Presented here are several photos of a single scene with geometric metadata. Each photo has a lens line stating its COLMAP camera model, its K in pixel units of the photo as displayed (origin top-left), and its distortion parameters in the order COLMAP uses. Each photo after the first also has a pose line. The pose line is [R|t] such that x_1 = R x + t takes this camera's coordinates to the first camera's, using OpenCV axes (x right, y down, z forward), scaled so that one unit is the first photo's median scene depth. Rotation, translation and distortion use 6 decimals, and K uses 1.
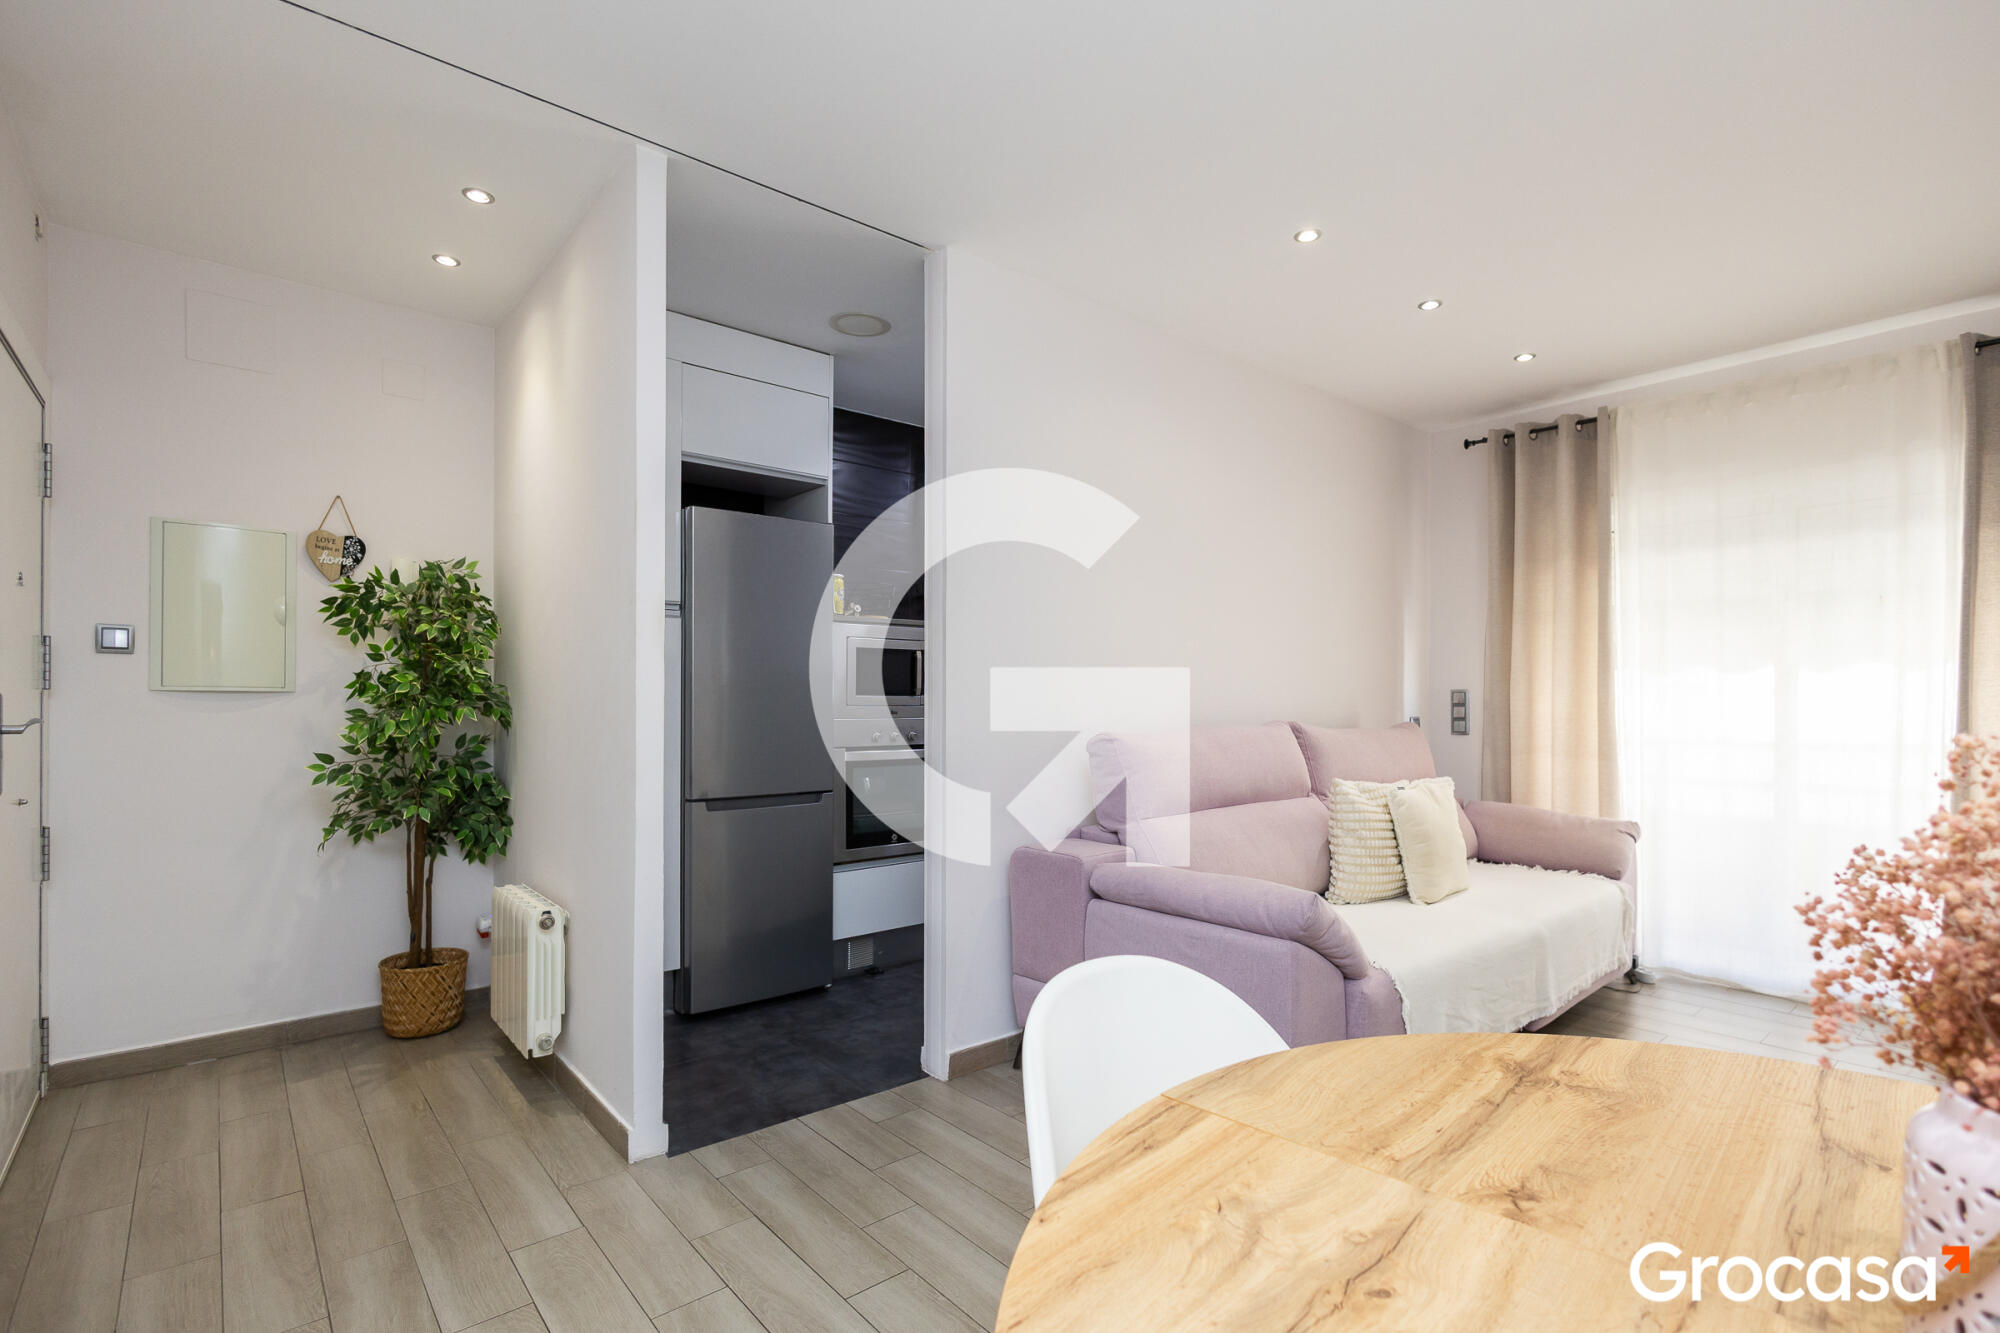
lens RADIAL K [[980.2, 0, 1002.0], [0, 980.2, 700.3], [0, 0, 1]] dist [0.053010, -0.024049]
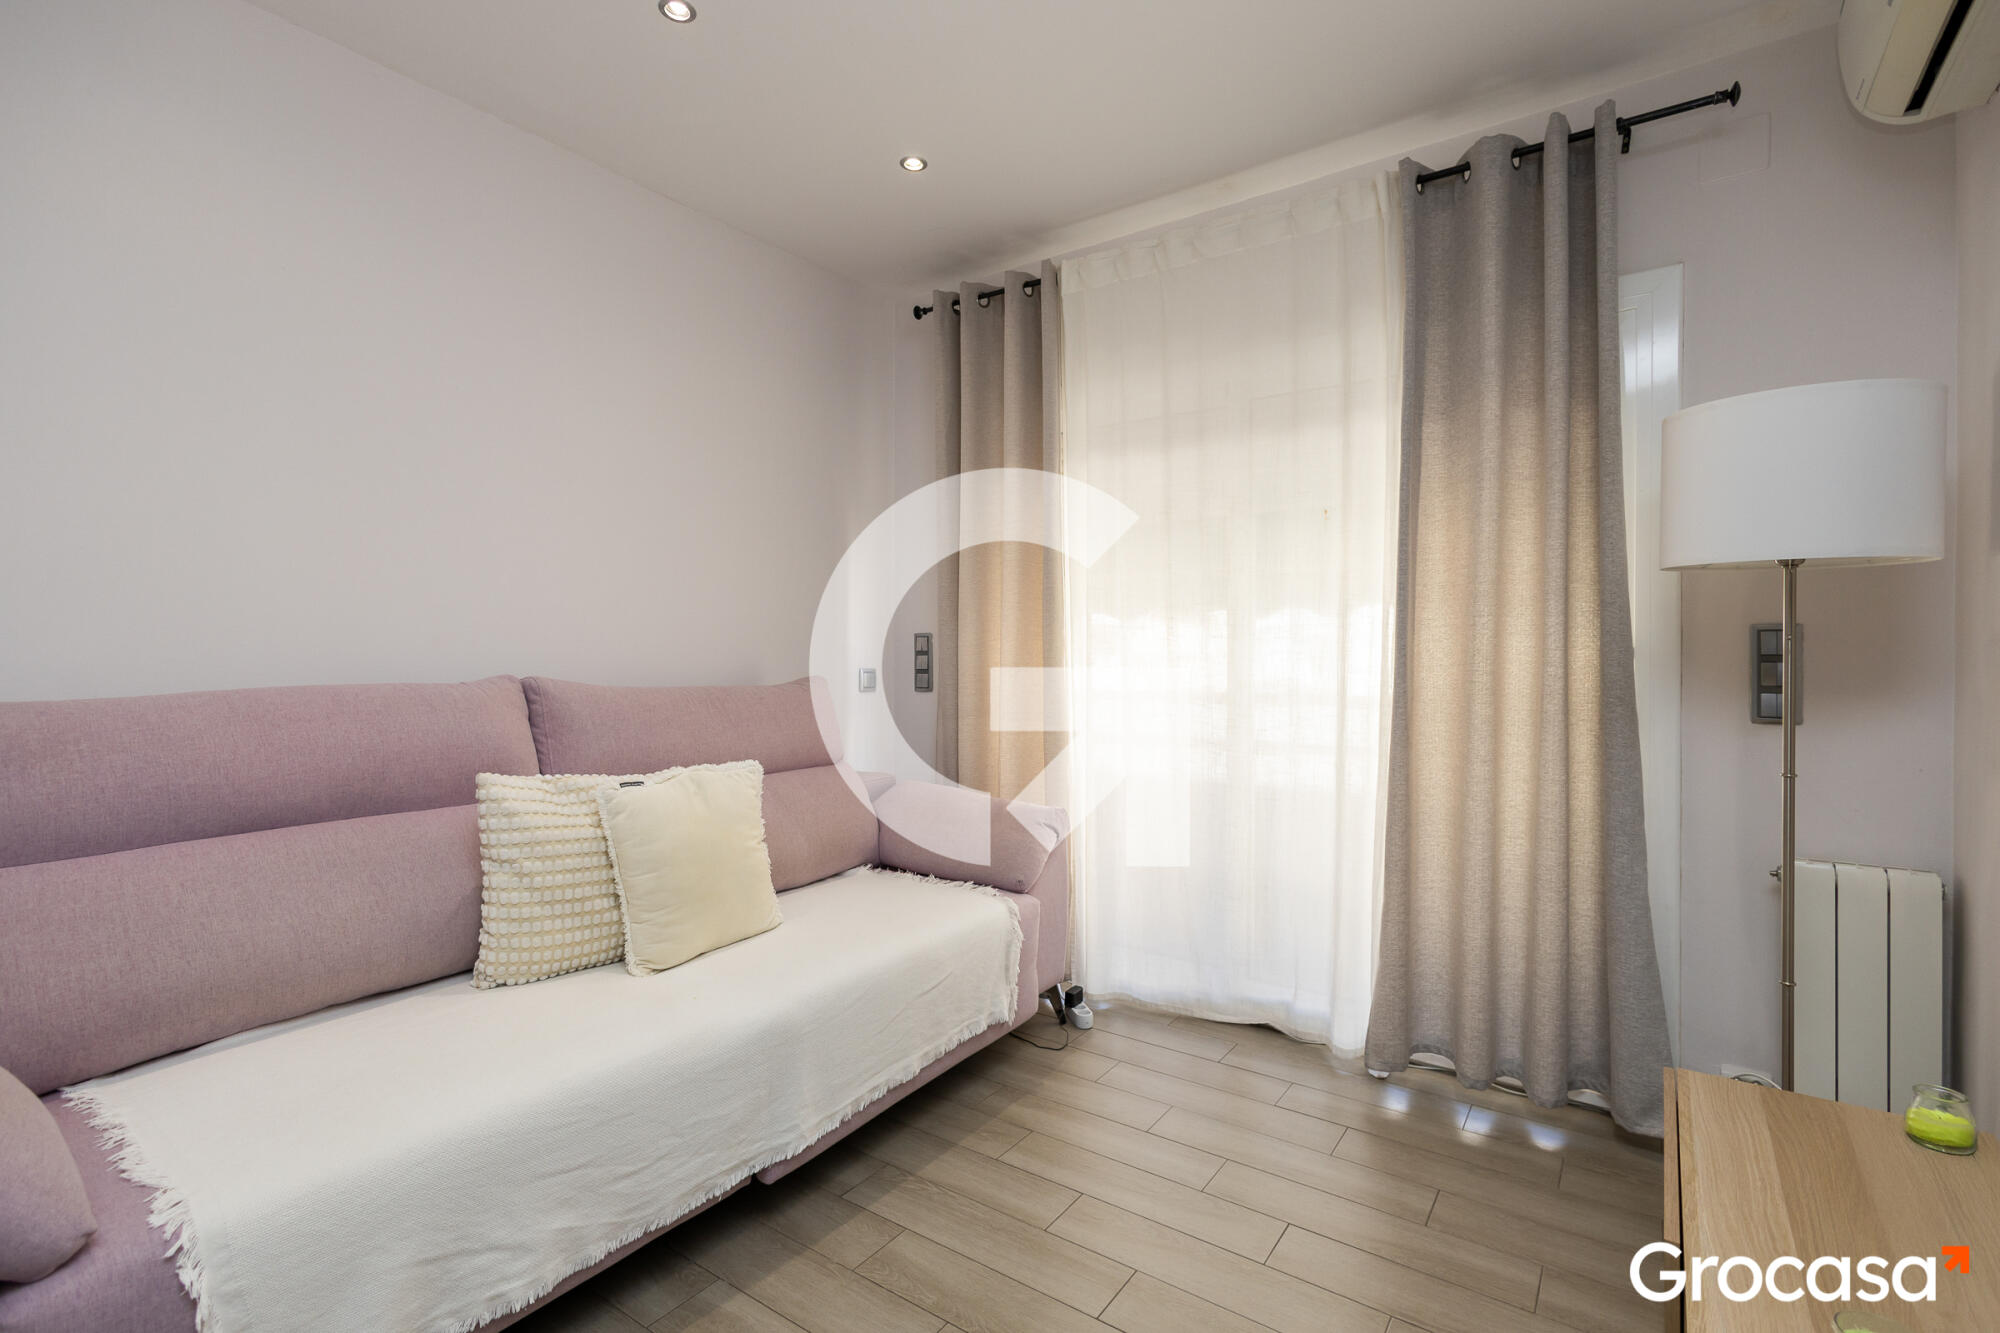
lens RADIAL K [[929.7, 0, 999.0], [0, 929.7, 654.3], [0, 0, 1]] dist [0.000967, 0.000035]
pose [[0.975127, 0.006763, 0.221544, 0.441887], [-0.007687, 0.999965, 0.003311, 0.003701], [-0.221514, -0.004932, 0.975145, 0.338022]]
